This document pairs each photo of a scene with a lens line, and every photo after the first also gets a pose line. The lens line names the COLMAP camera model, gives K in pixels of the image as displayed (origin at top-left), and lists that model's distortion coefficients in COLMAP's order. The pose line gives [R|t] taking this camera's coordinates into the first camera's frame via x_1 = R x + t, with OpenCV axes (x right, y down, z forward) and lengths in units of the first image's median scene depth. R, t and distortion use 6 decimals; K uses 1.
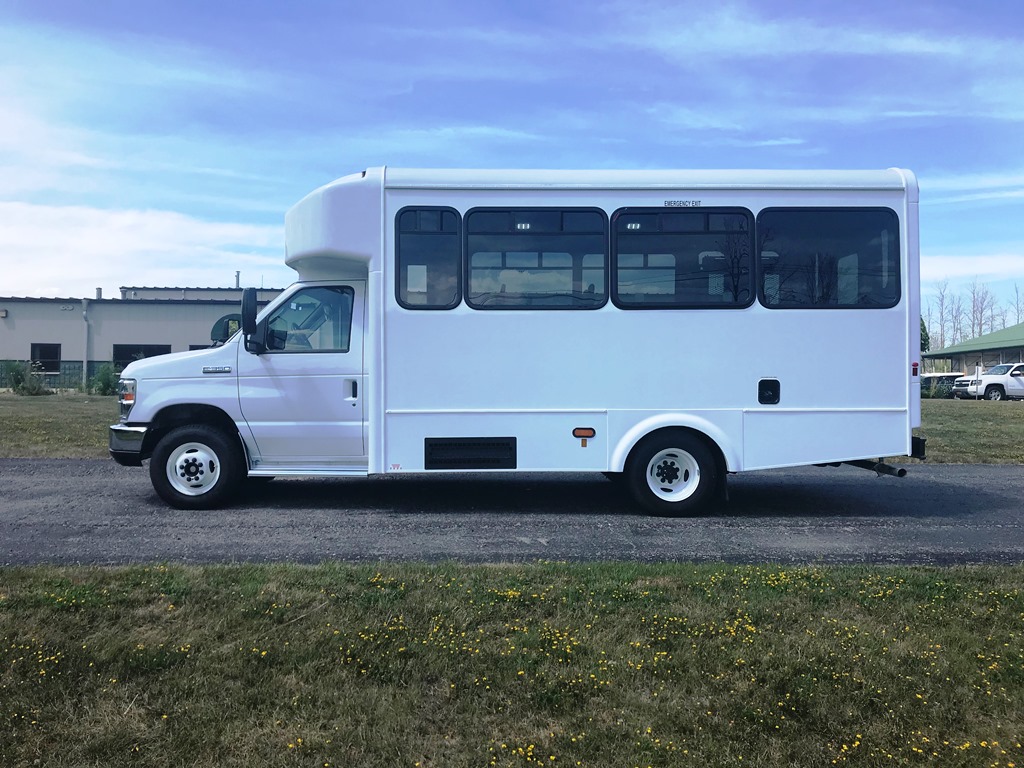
lens RADIAL K [[846.1, 0, 505.6], [0, 846.1, 380.7], [0, 0, 1]] dist [0.040538, -0.052801]
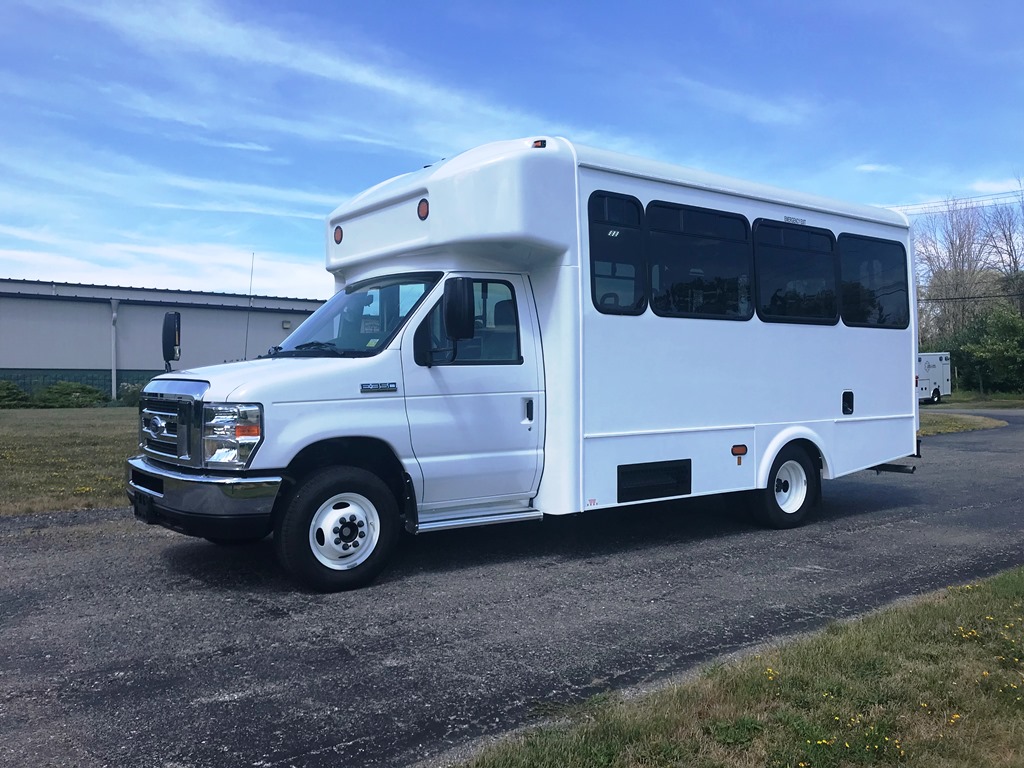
lens RADIAL K [[846.1, 0, 504.5], [0, 846.1, 378.2], [0, 0, 1]] dist [0.040538, -0.052801]
pose [[0.817625, -0.003254, 0.575742, -0.660140], [0.007016, 0.999966, -0.004312, -0.016603], [-0.575709, 0.007565, 0.817620, 0.362230]]
